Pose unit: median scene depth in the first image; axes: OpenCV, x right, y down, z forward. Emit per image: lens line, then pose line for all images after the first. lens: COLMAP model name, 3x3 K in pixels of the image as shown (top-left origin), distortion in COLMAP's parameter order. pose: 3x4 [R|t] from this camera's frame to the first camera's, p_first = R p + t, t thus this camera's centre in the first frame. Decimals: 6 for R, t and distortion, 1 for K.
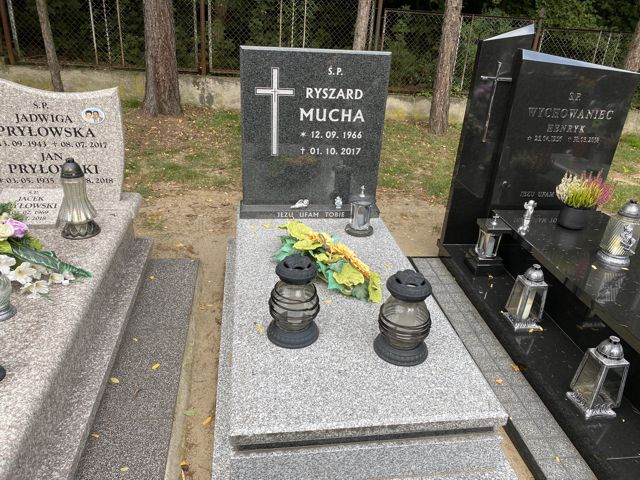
lens RADIAL K [[485.6, 0, 310.7], [0, 485.6, 244.7], [0, 0, 1]] dist [0.033356, -0.032120]
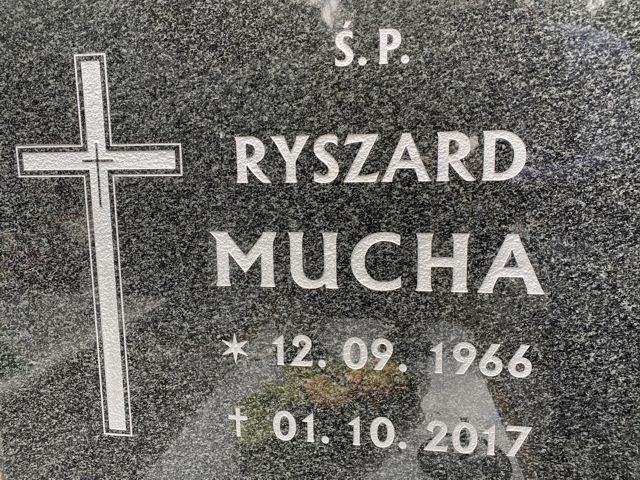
lens RADIAL K [[485.6, 0, 318.8], [0, 485.6, 239.8], [0, 0, 1]] dist [0.033356, -0.032120]
pose [[0.956210, -0.019171, -0.292053, 0.085119], [-0.073808, 0.949808, -0.304002, -0.215629], [0.283223, 0.312246, 0.906801, 0.821767]]
